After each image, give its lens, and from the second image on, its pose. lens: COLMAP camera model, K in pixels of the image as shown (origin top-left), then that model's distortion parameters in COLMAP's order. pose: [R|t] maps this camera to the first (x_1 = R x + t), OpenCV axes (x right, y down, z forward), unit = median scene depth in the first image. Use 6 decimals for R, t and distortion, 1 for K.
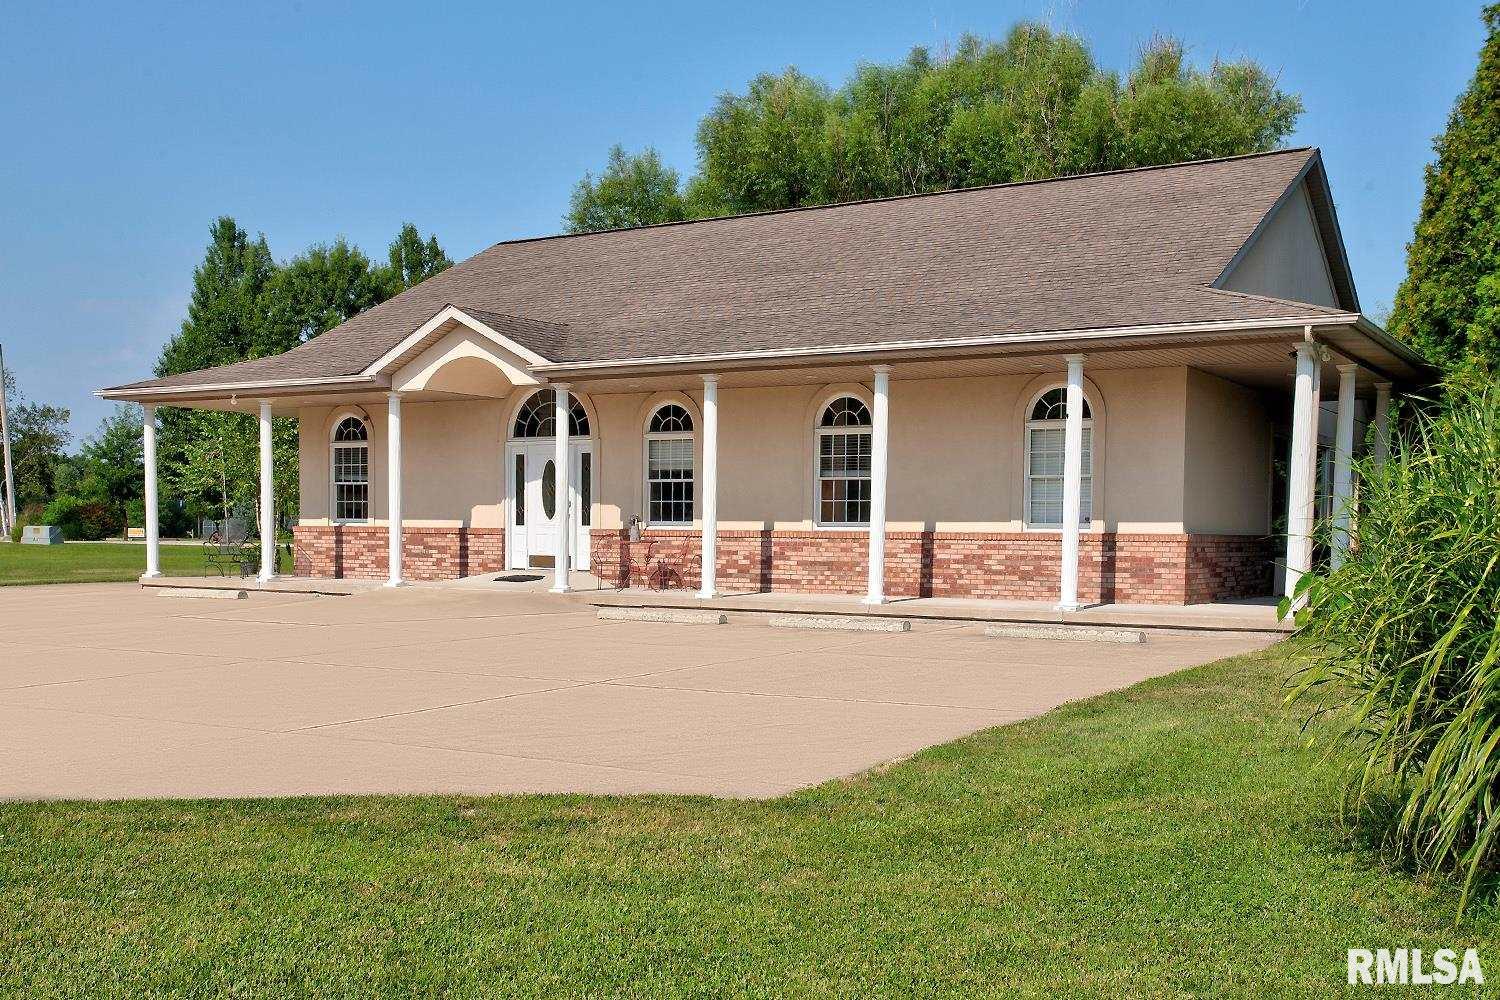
lens RADIAL K [[1614.5, 0, 691.4], [0, 1614.5, 521.6], [0, 0, 1]] dist [0.162517, 0.002158]
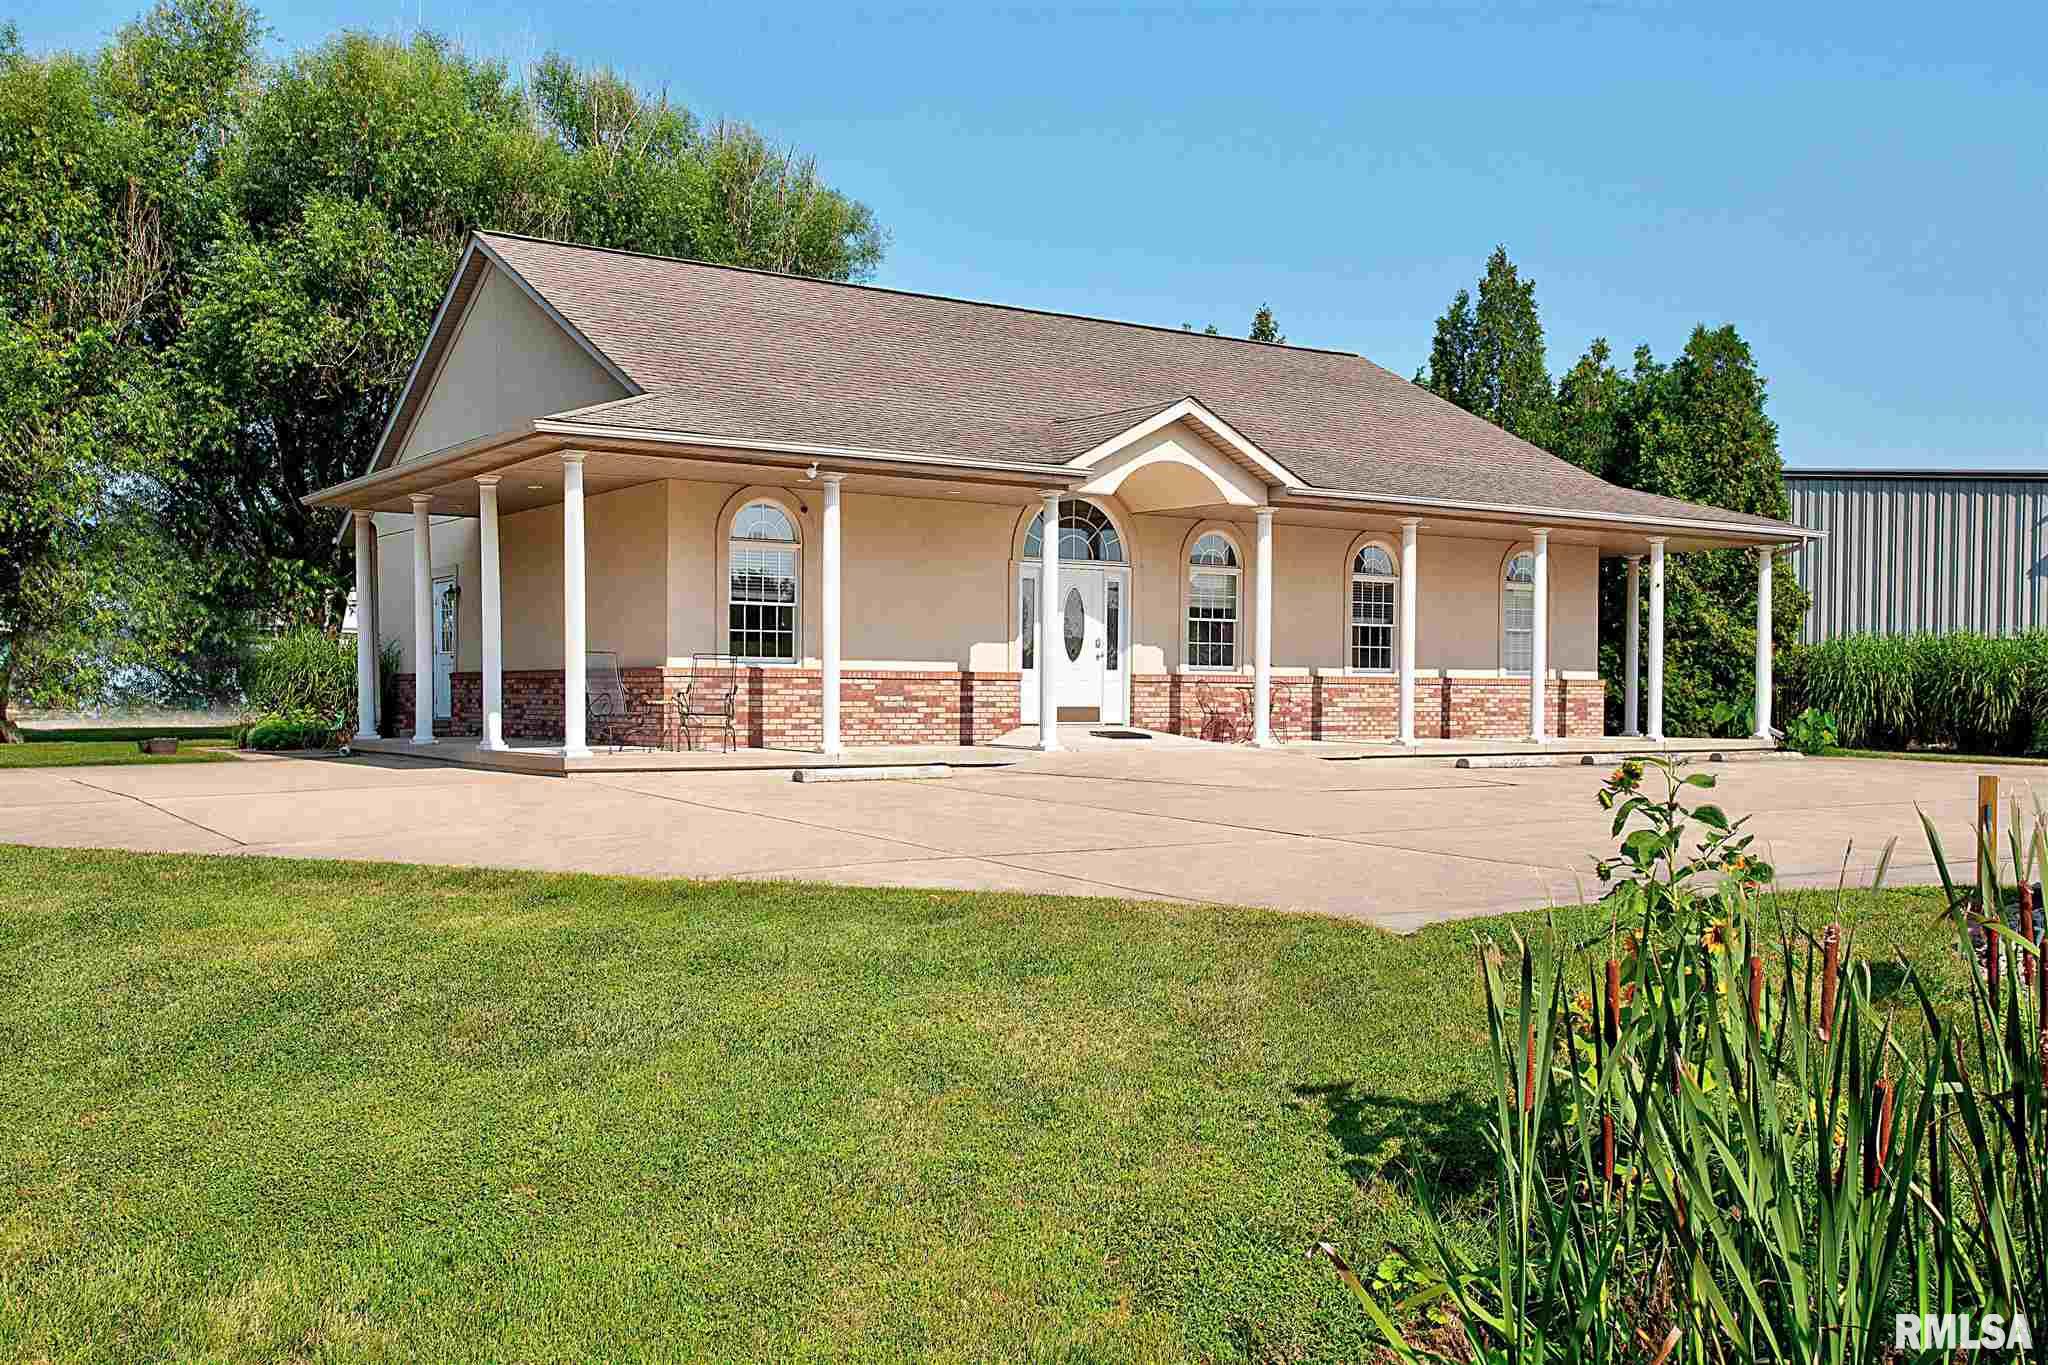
lens RADIAL K [[1892.4, 0, 1019.9], [0, 1892.4, 623.8], [0, 0, 1]] dist [0.124220, -0.007940]
pose [[0.385184, 0.017439, 0.922675, -1.021986], [-0.015754, 0.999800, -0.012319, -0.008697], [-0.922705, -0.009791, 0.385382, 0.695654]]
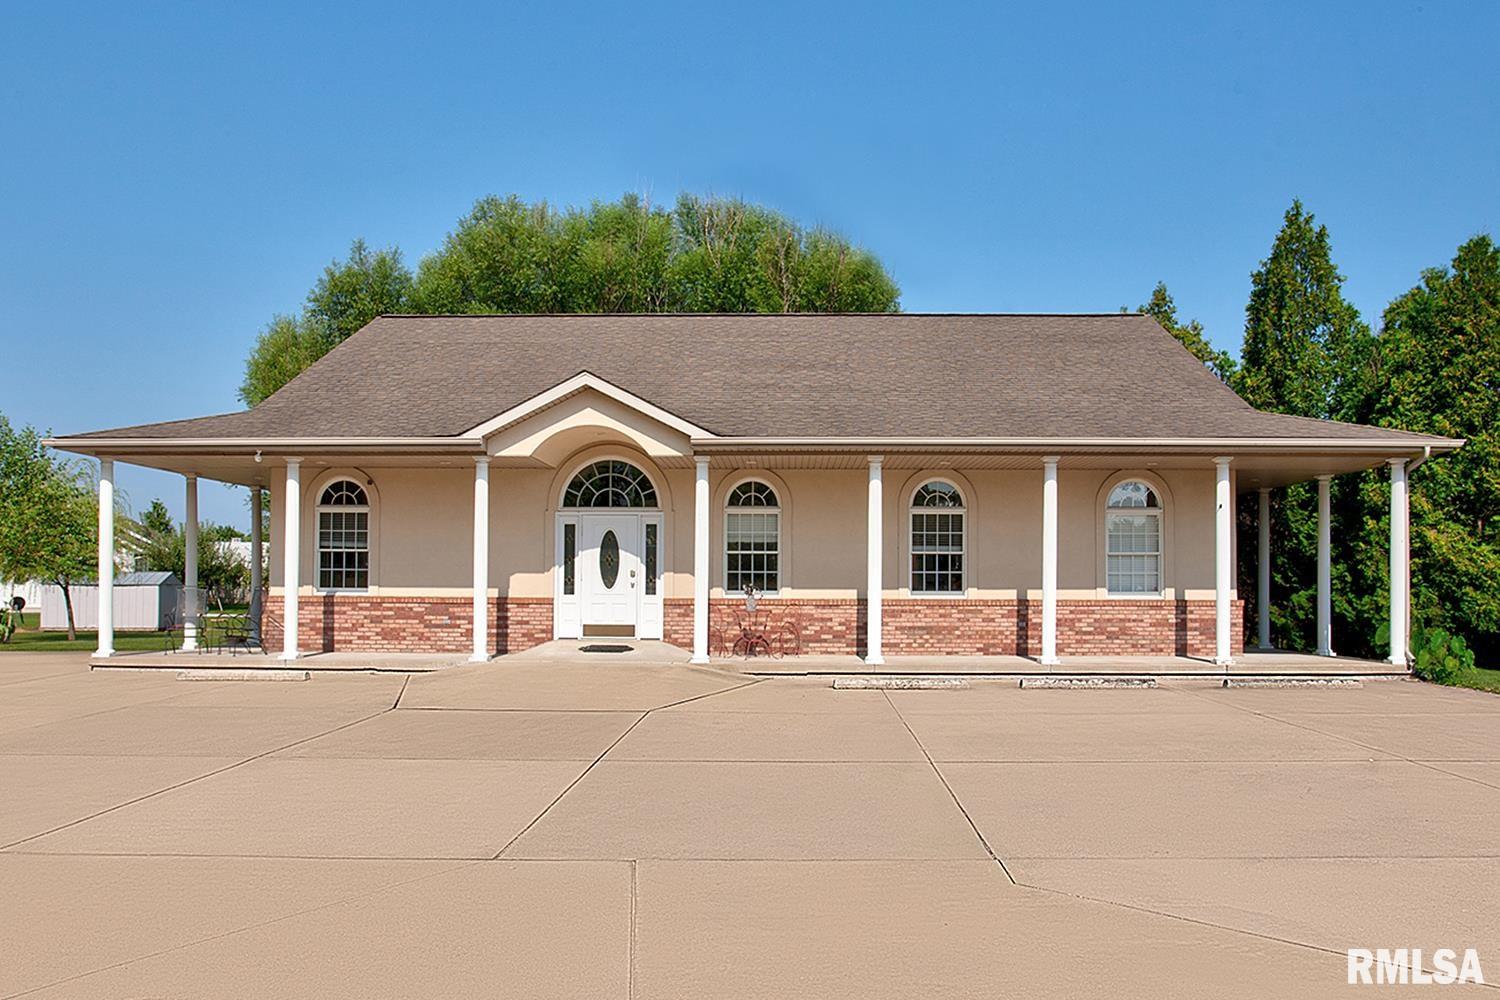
lens RADIAL K [[1264.6, 0, 750.0], [0, 1264.6, 500.0], [0, 0, 1]] dist [-0.014713, -0.002306]
pose [[0.851712, 0.035493, 0.522806, -0.451627], [0.000651, 0.997631, -0.068790, -0.002452], [-0.524009, 0.058929, 0.849671, 0.291296]]
